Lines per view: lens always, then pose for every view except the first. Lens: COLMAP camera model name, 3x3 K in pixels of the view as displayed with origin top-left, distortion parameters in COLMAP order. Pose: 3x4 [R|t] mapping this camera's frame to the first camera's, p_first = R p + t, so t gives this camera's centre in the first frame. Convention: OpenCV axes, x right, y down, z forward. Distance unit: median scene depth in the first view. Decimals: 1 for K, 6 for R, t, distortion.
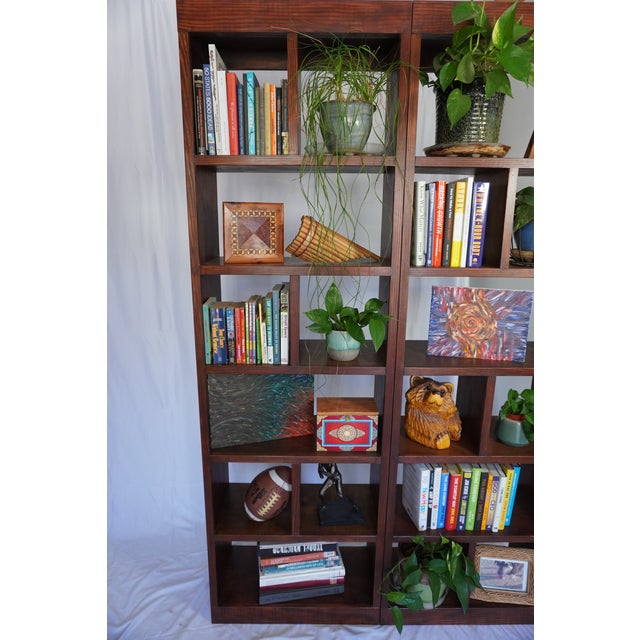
lens RADIAL K [[428.1, 0, 317.9], [0, 428.1, 320.4], [0, 0, 1]] dist [-0.039903, 0.033141]
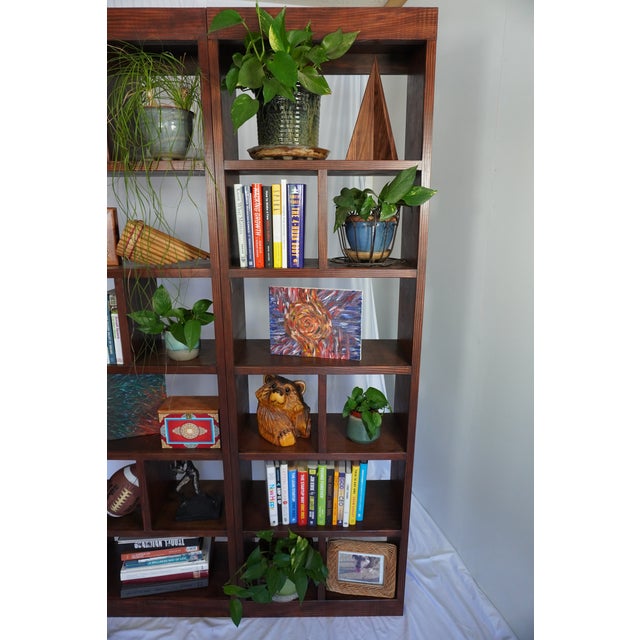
lens RADIAL K [[428.1, 0, 318.9], [0, 428.1, 318.5], [0, 0, 1]] dist [-0.039903, 0.033141]
pose [[0.999964, -0.008221, -0.002198, 0.384861], [0.008241, 0.999919, 0.009648, -0.012544], [0.002119, -0.009666, 0.999951, -0.017104]]
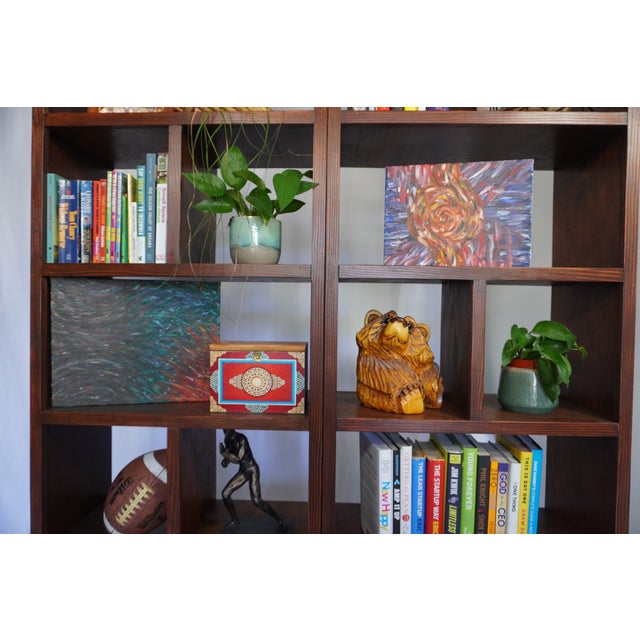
lens RADIAL K [[428.1, 0, 318.3], [0, 428.1, 324.4], [0, 0, 1]] dist [-0.039903, 0.033141]
pose [[0.999187, 0.005252, -0.039963, 0.185517], [-0.013671, 0.976860, -0.213442, 0.318158], [0.037917, 0.213815, 0.976138, 0.366125]]
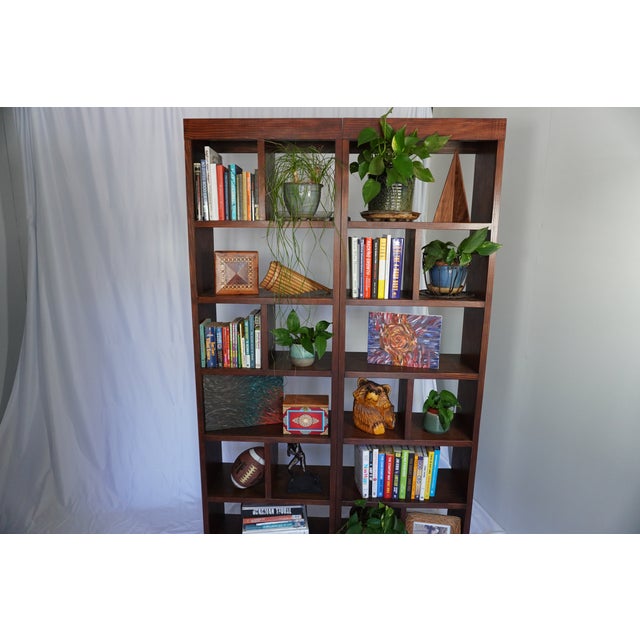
lens RADIAL K [[428.1, 0, 318.5], [0, 428.1, 322.2], [0, 0, 1]] dist [-0.039903, 0.033141]
pose [[0.999136, 0.007301, -0.040908, 0.162390], [-0.008436, 0.999582, -0.027656, -0.008398], [0.040689, 0.027978, 0.998780, -0.350079]]
